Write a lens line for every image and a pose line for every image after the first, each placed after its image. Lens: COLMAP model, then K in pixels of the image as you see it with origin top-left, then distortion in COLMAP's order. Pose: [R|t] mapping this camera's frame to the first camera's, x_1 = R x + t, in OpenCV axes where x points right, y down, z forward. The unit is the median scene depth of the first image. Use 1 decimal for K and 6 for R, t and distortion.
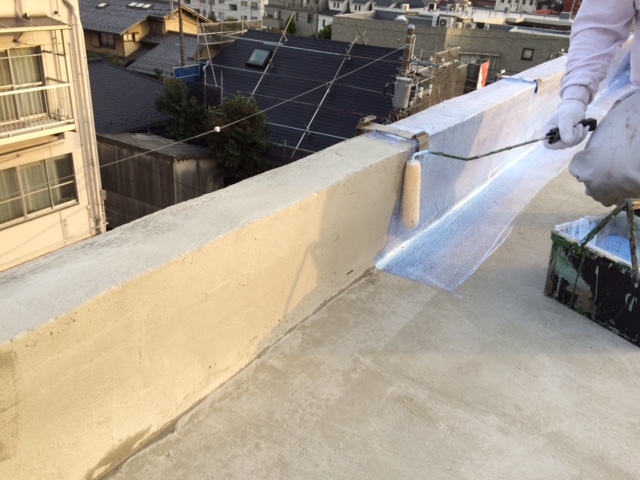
lens RADIAL K [[559.1, 0, 320.0], [0, 559.1, 240.0], [0, 0, 1]] dist [0.127001, -0.155041]
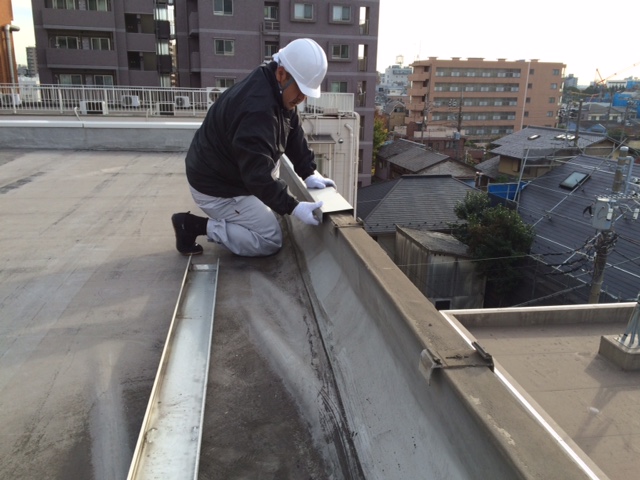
lens RADIAL K [[559.1, 0, 320.0], [0, 559.1, 240.0], [0, 0, 1]] dist [0.127001, -0.155041]
pose [[0.678324, 0.143900, -0.720534, 0.534428], [-0.295664, 0.951195, -0.088378, 0.003980], [0.672651, 0.272984, 0.687765, 0.046722]]
